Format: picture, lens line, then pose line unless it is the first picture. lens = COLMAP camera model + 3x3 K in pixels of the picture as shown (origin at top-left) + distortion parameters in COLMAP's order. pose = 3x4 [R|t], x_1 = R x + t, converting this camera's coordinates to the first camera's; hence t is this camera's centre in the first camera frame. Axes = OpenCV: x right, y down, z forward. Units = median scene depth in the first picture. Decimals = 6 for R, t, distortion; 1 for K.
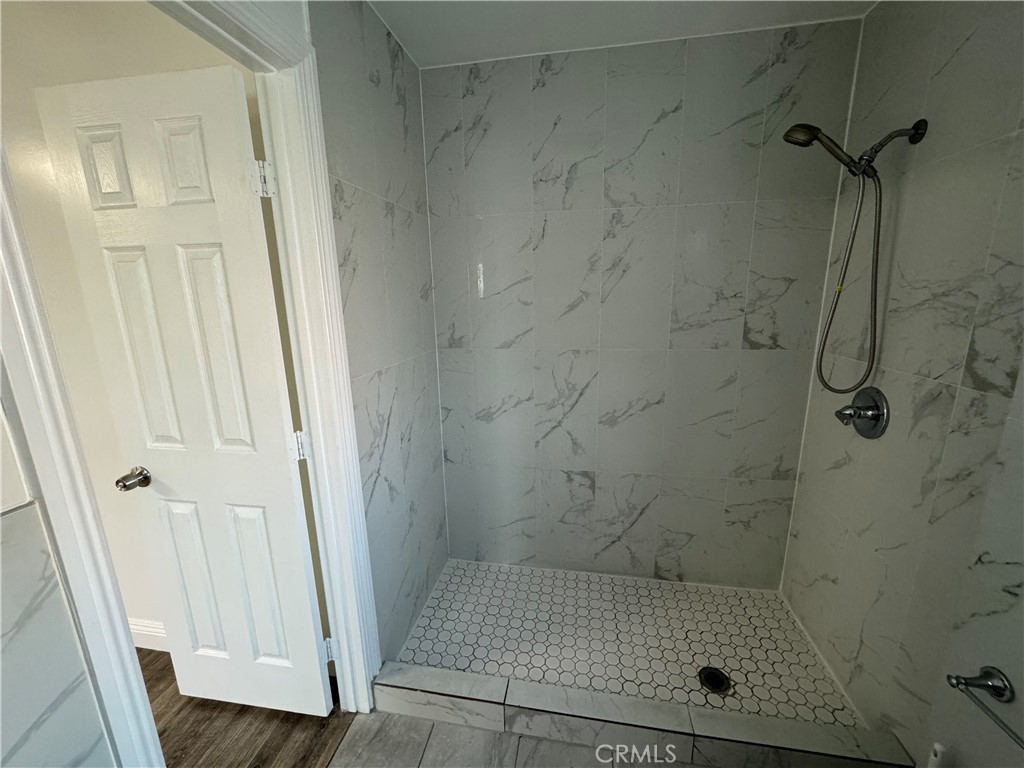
lens RADIAL K [[408.3, 0, 512.0], [0, 408.3, 384.0], [0, 0, 1]] dist [0.001519, -0.000118]
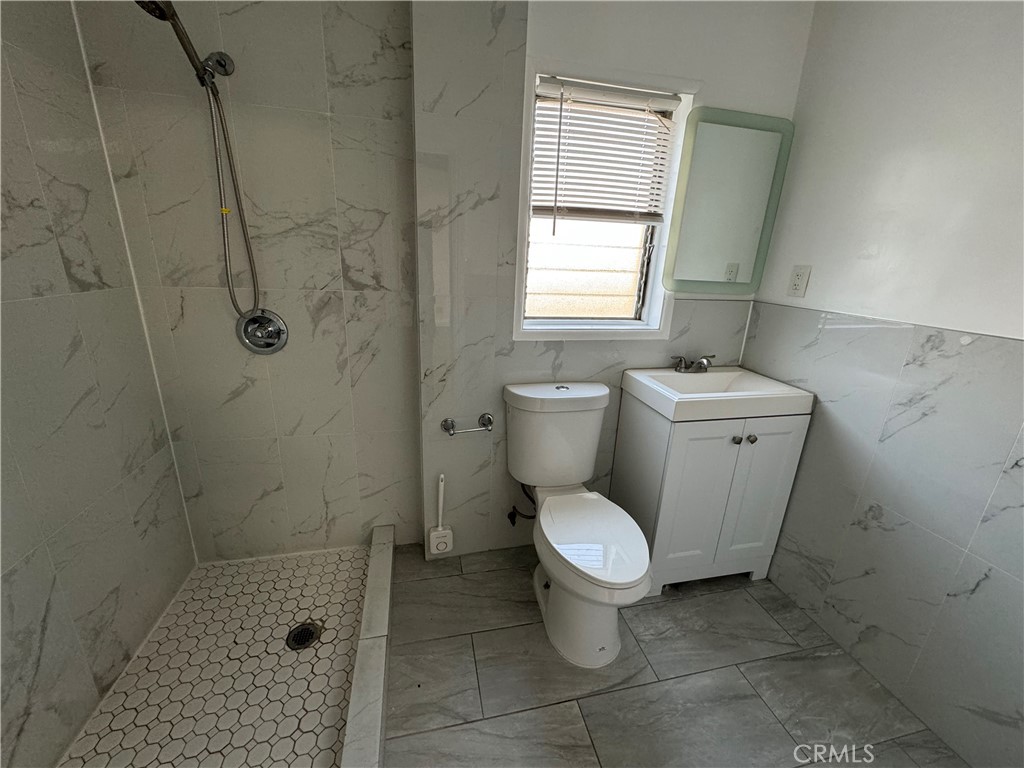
lens RADIAL K [[408.3, 0, 512.0], [0, 408.3, 384.0], [0, 0, 1]] dist [0.001519, -0.000118]
pose [[-0.386892, -0.270655, 0.881510, -0.482126], [0.168777, 0.919022, 0.356248, -0.095067], [-0.906548, 0.286609, -0.309882, 0.881830]]
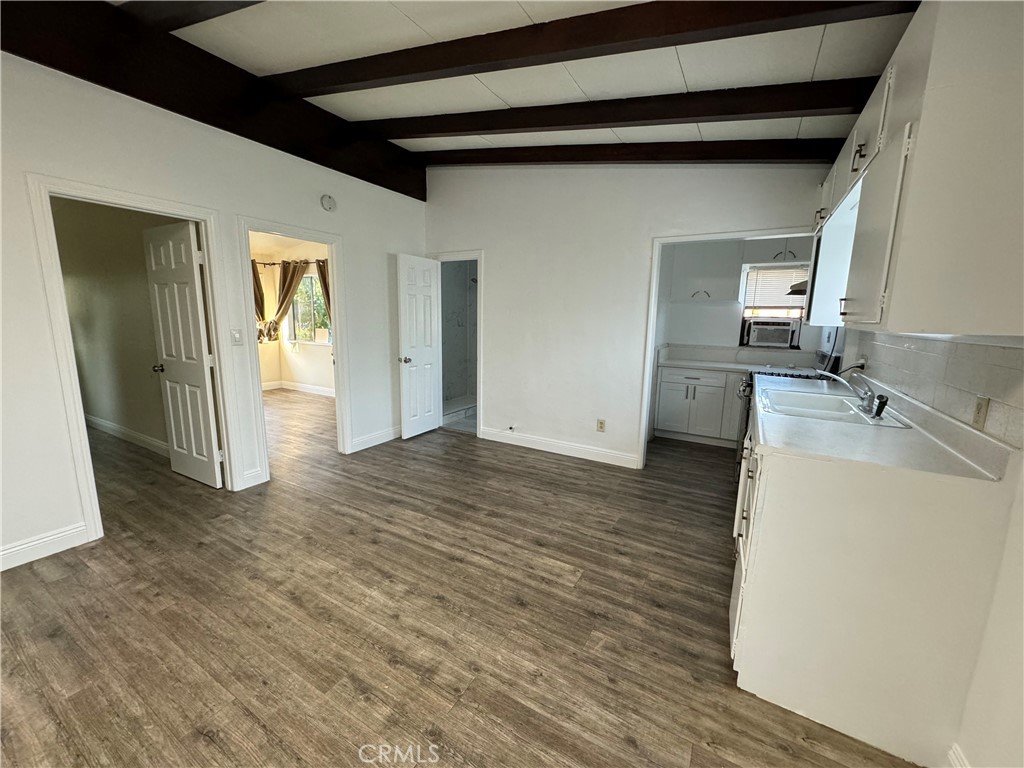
lens RADIAL K [[408.3, 0, 512.0], [0, 408.3, 384.0], [0, 0, 1]] dist [0.001519, -0.000118]
pose [[0.348044, -0.130453, 0.928357, -4.110076], [0.178729, 0.981341, 0.070892, 0.370861], [-0.920283, 0.141251, 0.364865, -1.108802]]
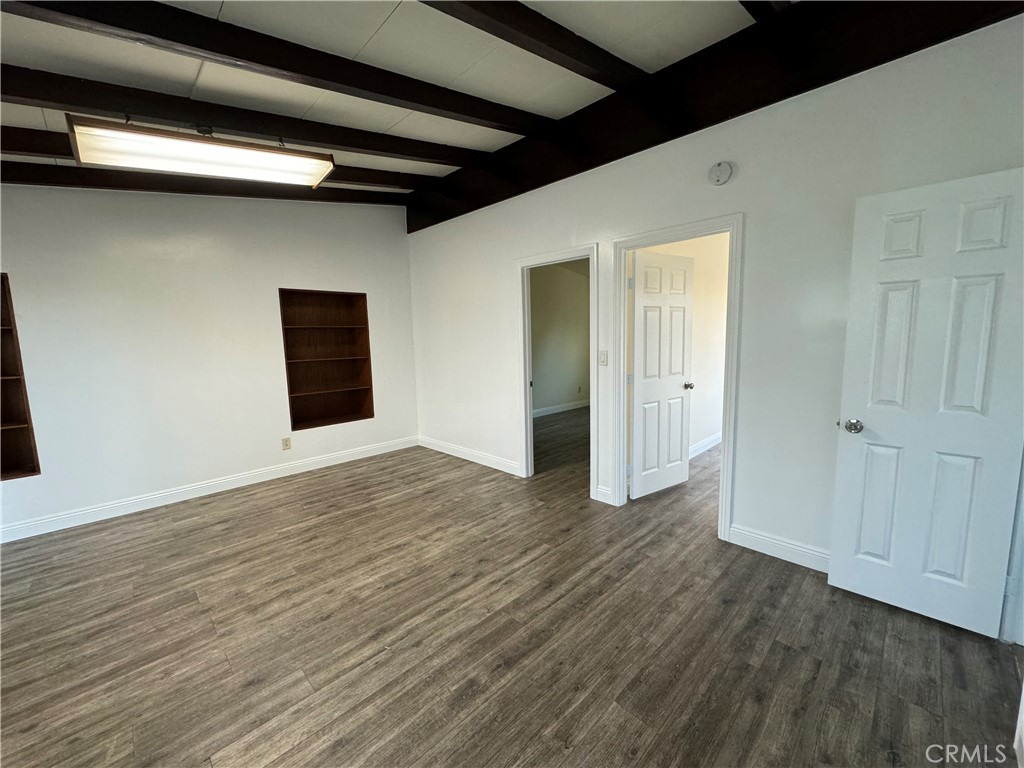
lens RADIAL K [[408.3, 0, 512.0], [0, 408.3, 384.0], [0, 0, 1]] dist [0.001519, -0.000118]
pose [[0.811947, 0.069562, -0.579571, -1.182461], [-0.117701, 0.991991, -0.045831, 0.321838], [0.571741, 0.105429, 0.813632, -1.144533]]
